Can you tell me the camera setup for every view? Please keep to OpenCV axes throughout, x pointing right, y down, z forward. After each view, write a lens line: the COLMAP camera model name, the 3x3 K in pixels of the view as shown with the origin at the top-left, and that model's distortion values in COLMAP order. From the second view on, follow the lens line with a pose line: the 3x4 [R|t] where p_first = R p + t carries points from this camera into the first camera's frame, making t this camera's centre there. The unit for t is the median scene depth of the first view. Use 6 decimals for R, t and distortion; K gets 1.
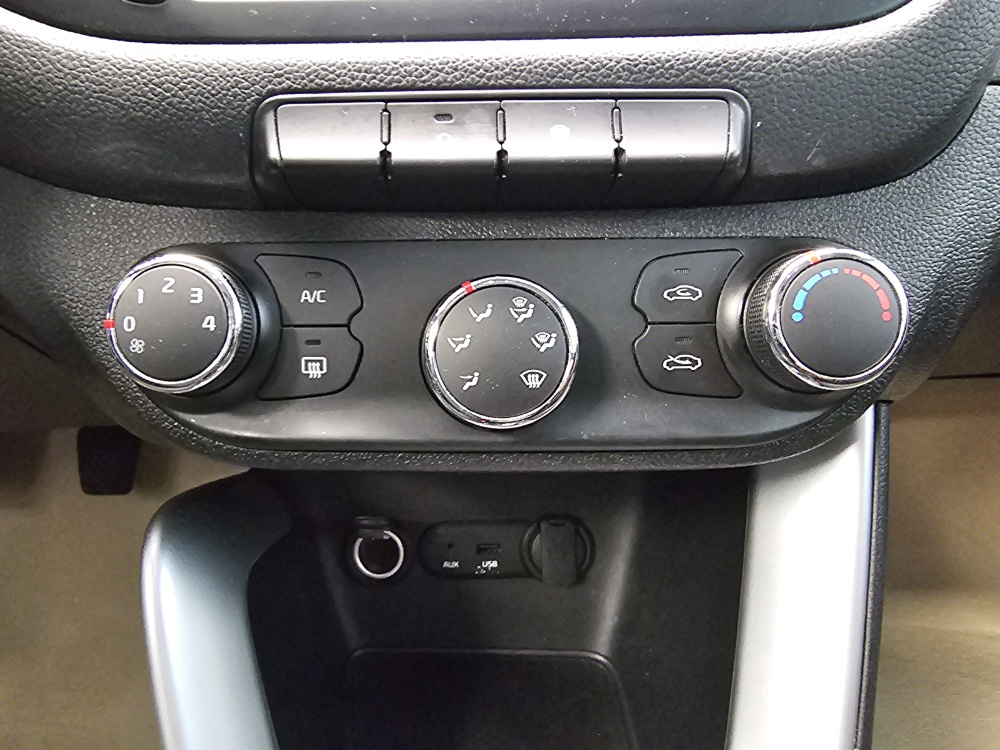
lens RADIAL K [[726.8, 0, 451.9], [0, 726.8, 371.2], [0, 0, 1]] dist [0.002186, -0.007286]
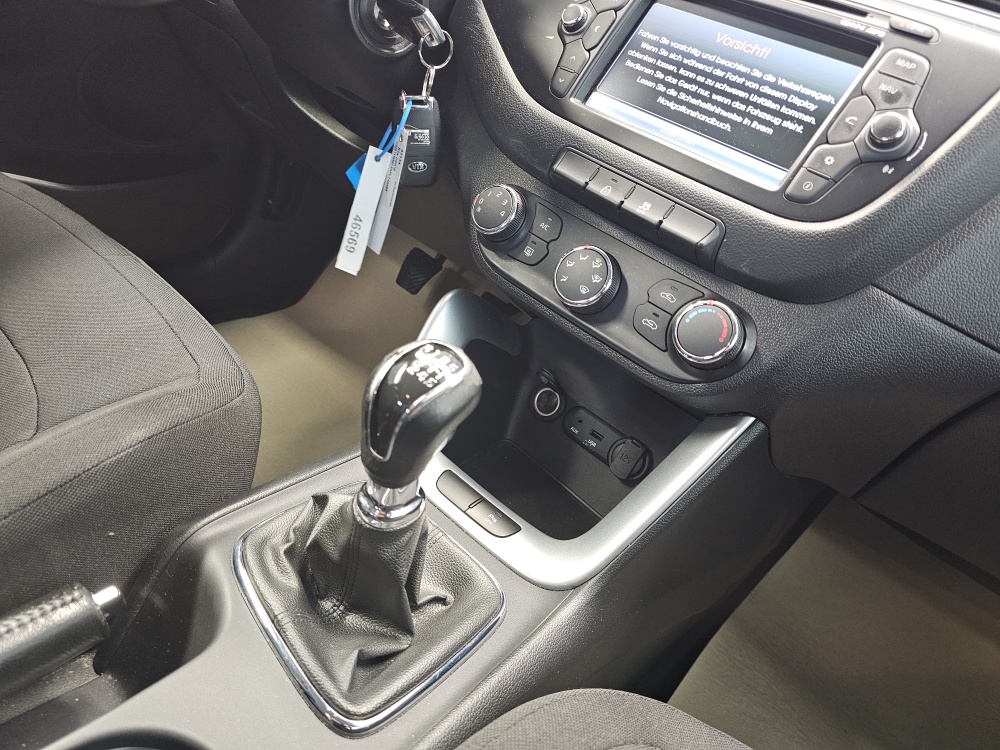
lens RADIAL K [[696.1, 0, 489.3], [0, 696.1, 368.5], [0, 0, 1]] dist [0.039328, -0.054334]
pose [[0.701253, 0.530035, -0.476768, 1.135667], [-0.549817, 0.827798, 0.111585, 0.143298], [0.453811, 0.183885, 0.871918, -1.118447]]
